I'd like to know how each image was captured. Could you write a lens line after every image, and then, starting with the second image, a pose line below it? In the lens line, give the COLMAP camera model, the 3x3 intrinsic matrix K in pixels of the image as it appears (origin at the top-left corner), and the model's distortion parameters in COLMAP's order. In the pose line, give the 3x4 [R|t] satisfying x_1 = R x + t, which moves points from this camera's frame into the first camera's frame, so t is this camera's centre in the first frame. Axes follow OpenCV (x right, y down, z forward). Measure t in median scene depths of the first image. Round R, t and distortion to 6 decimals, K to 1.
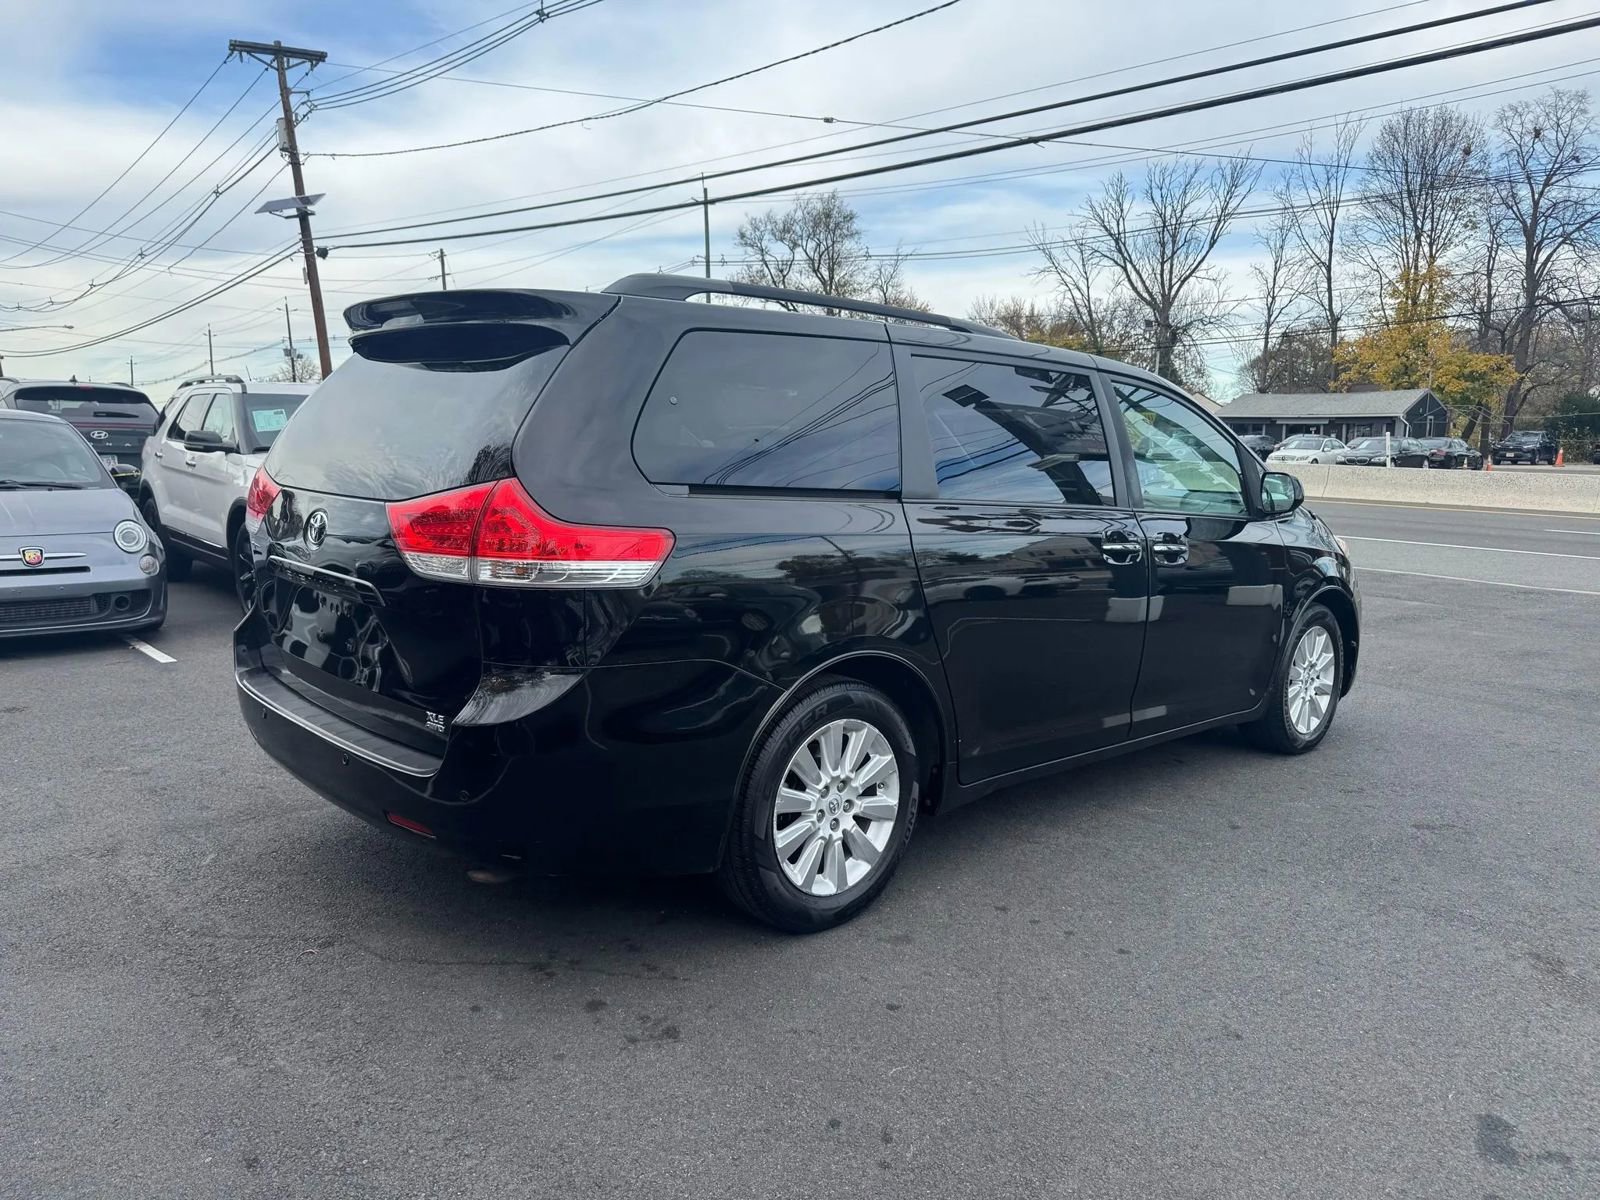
lens RADIAL K [[1116.6, 0, 798.9], [0, 1116.6, 610.4], [0, 0, 1]] dist [0.035709, -0.046337]
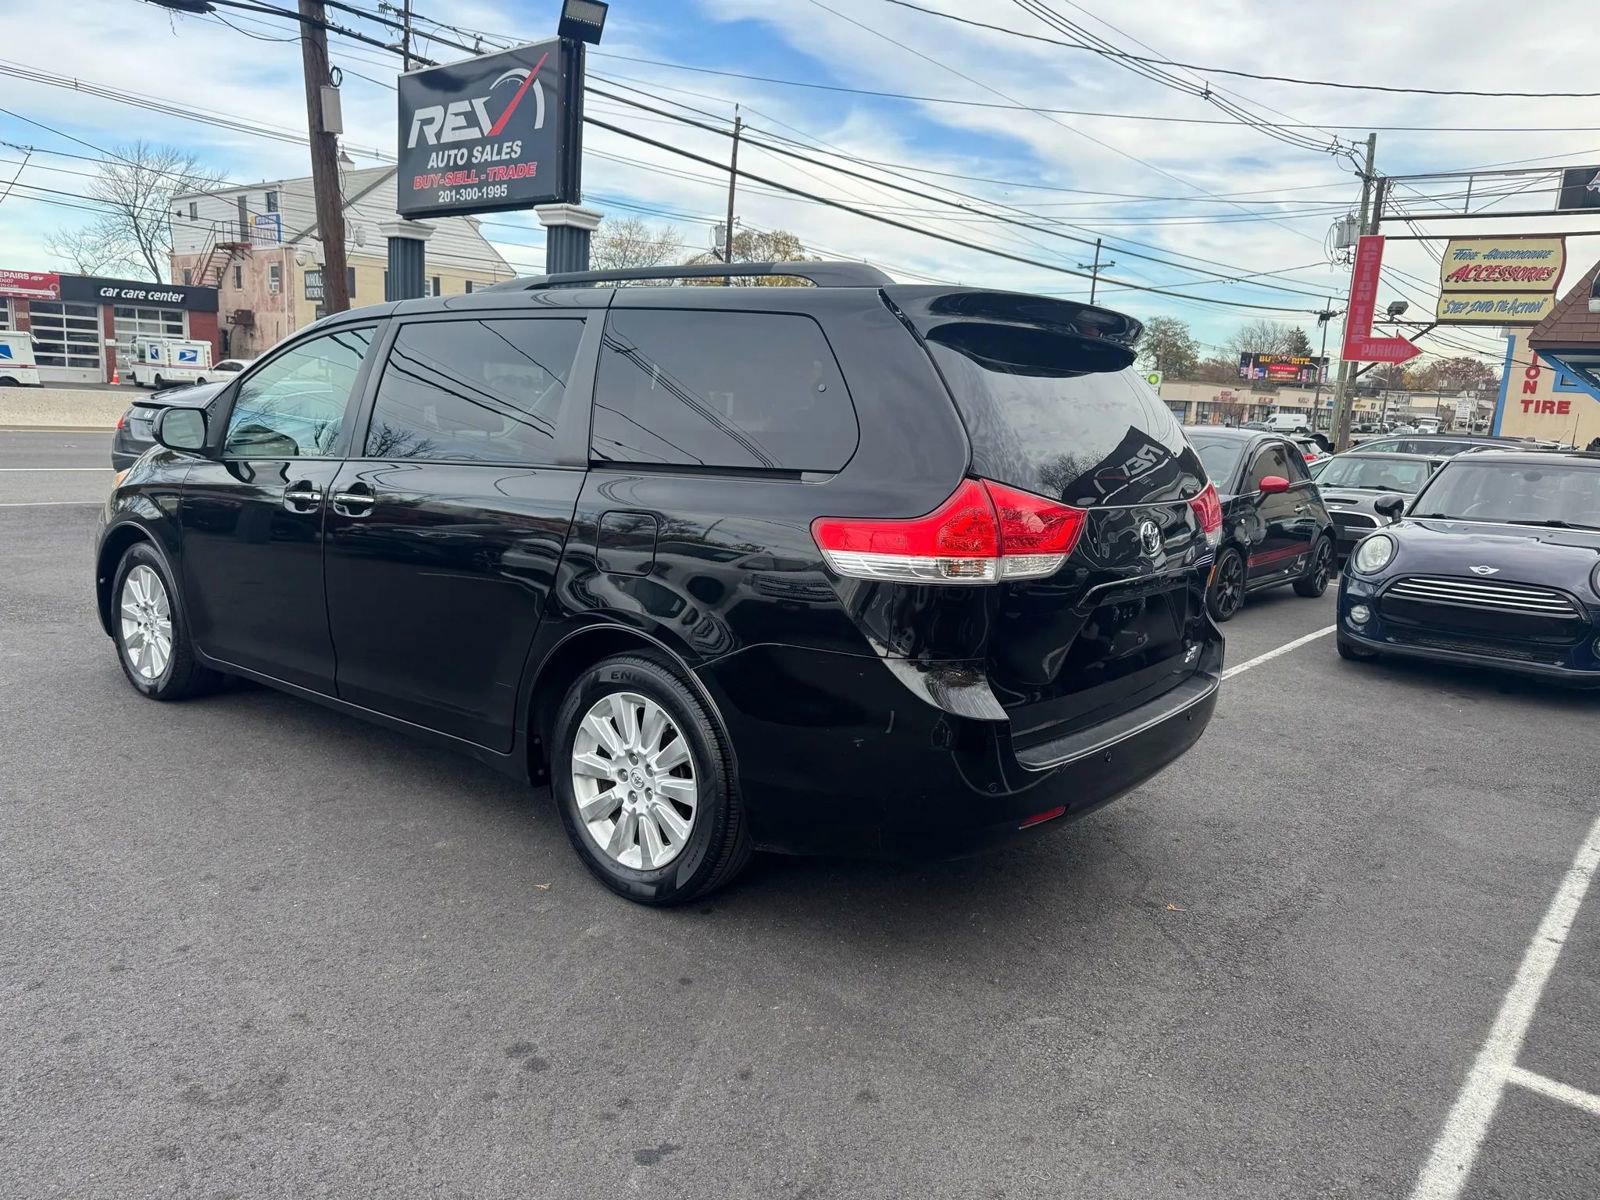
lens RADIAL K [[1116.6, 0, 813.1], [0, 1116.6, 597.6], [0, 0, 1]] dist [0.035709, -0.046337]
pose [[-0.155645, -0.193936, 0.968588, -0.915752], [0.090642, 0.973597, 0.209505, -0.173779], [-0.983646, 0.120403, -0.133956, 0.952665]]
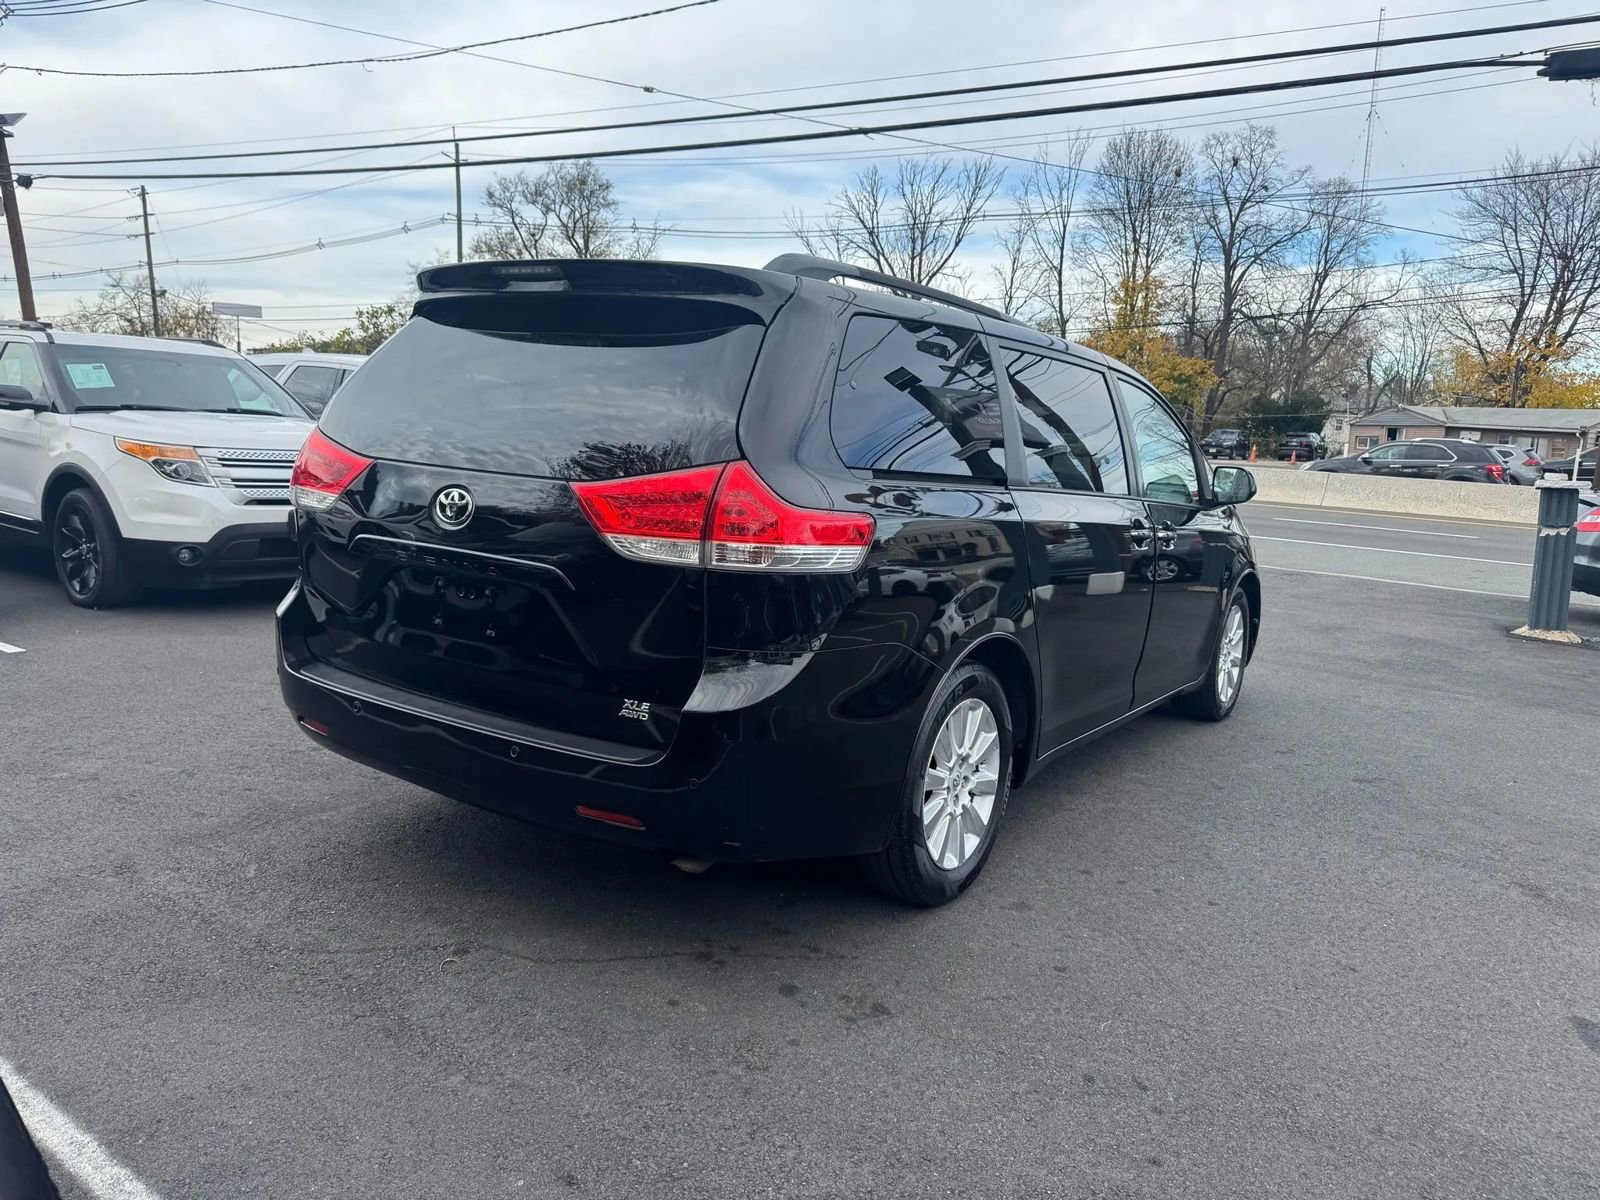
lens RADIAL K [[1116.6, 0, 812.5], [0, 1116.6, 610.2], [0, 0, 1]] dist [0.035709, -0.046337]
pose [[0.972452, -0.005023, 0.233050, -0.232900], [0.000663, 0.999823, 0.018780, -0.002735], [-0.233103, -0.018108, 0.972283, 0.019014]]
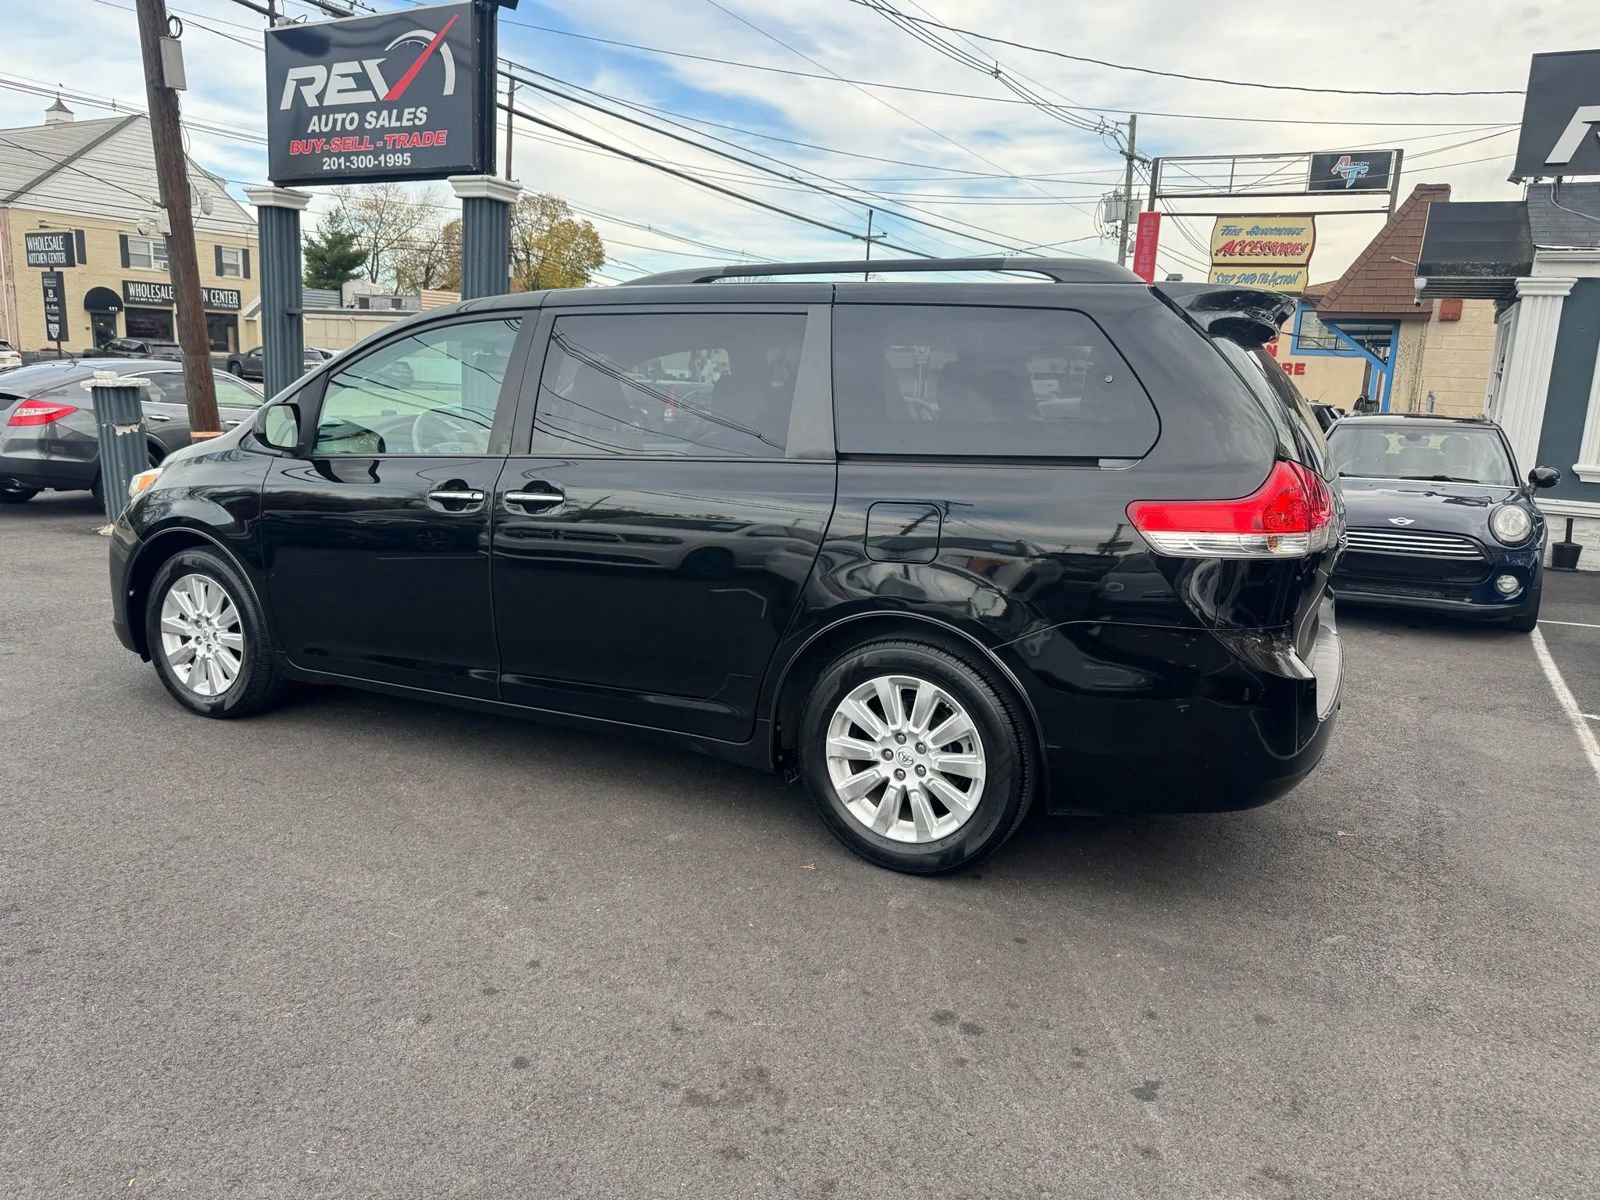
lens RADIAL K [[1116.6, 0, 808.8], [0, 1116.6, 592.4], [0, 0, 1]] dist [0.035709, -0.046337]
pose [[-0.348933, -0.203008, 0.914895, -0.867397], [0.094107, 0.963730, 0.249736, -0.217859], [-0.932411, 0.173239, -0.317173, 1.246787]]
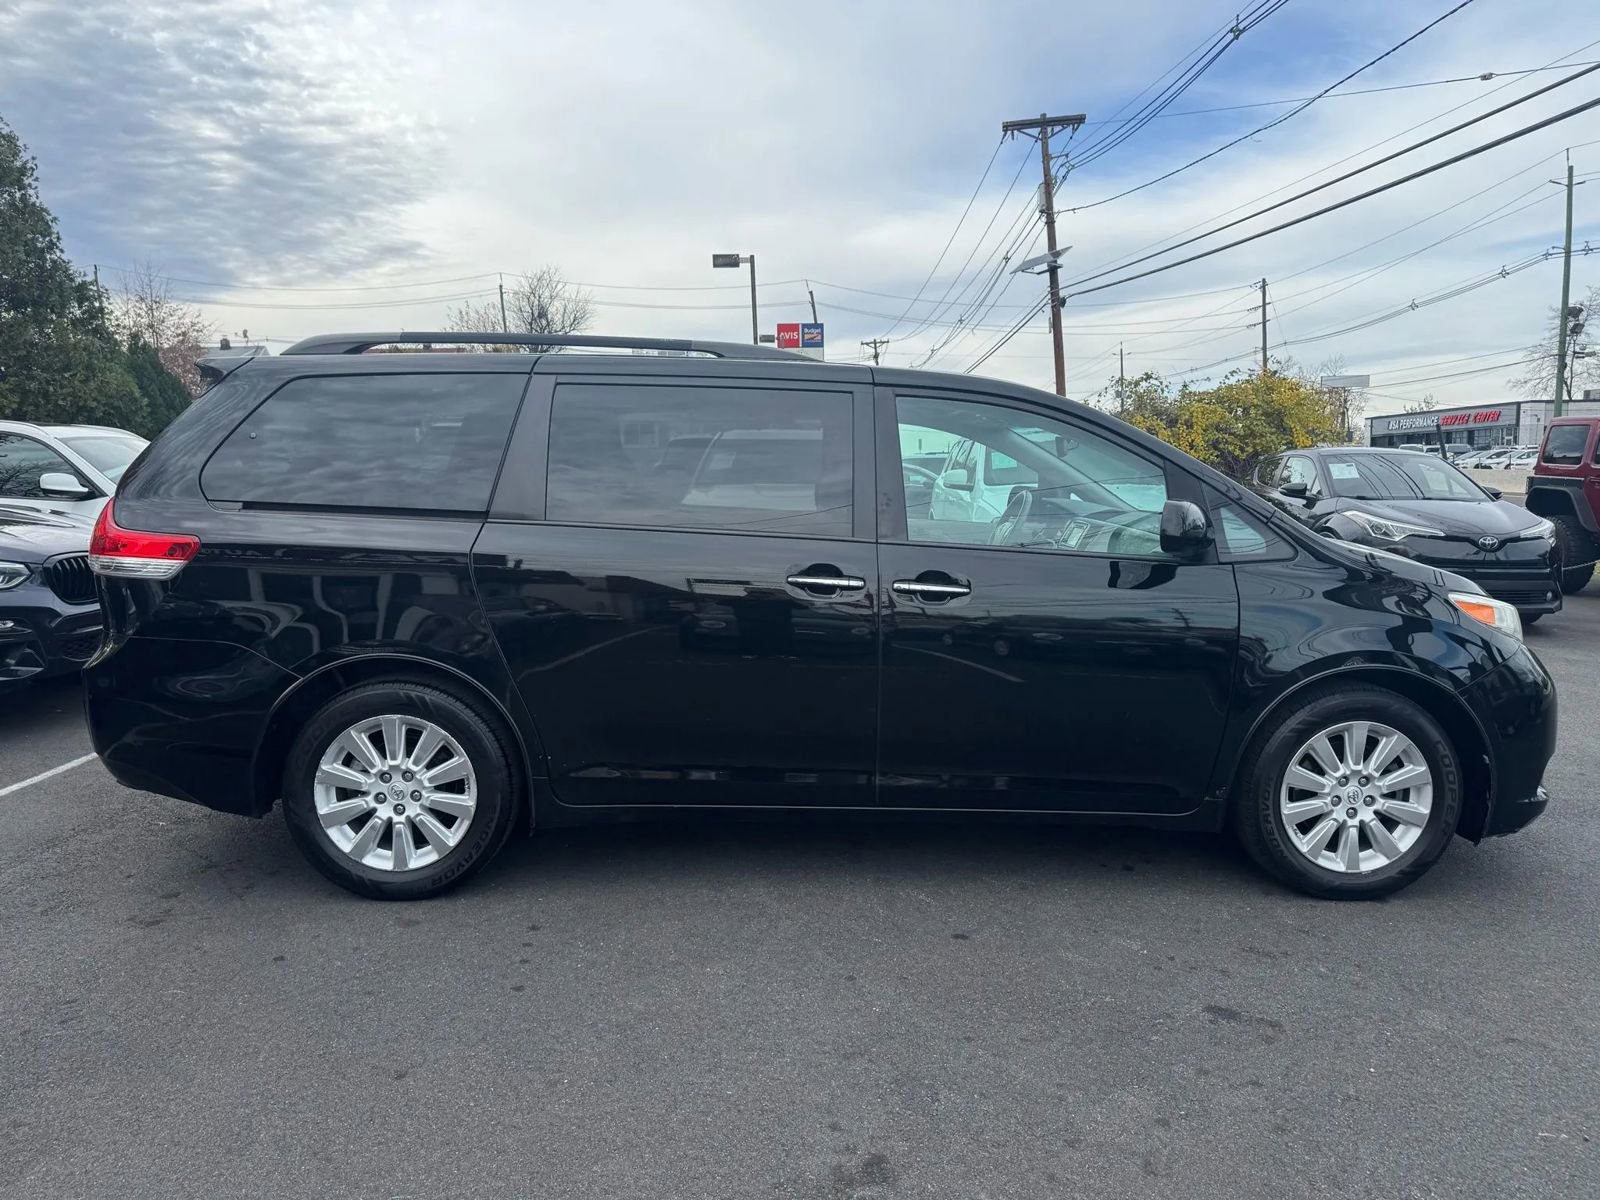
lens RADIAL K [[1116.6, 0, 792.9], [0, 1116.6, 605.1], [0, 0, 1]] dist [0.035709, -0.046337]
pose [[0.753902, 0.061295, -0.654122, 0.726772], [-0.083802, 0.996477, -0.003209, -0.028643], [0.651621, 0.057236, 0.756383, 0.270817]]
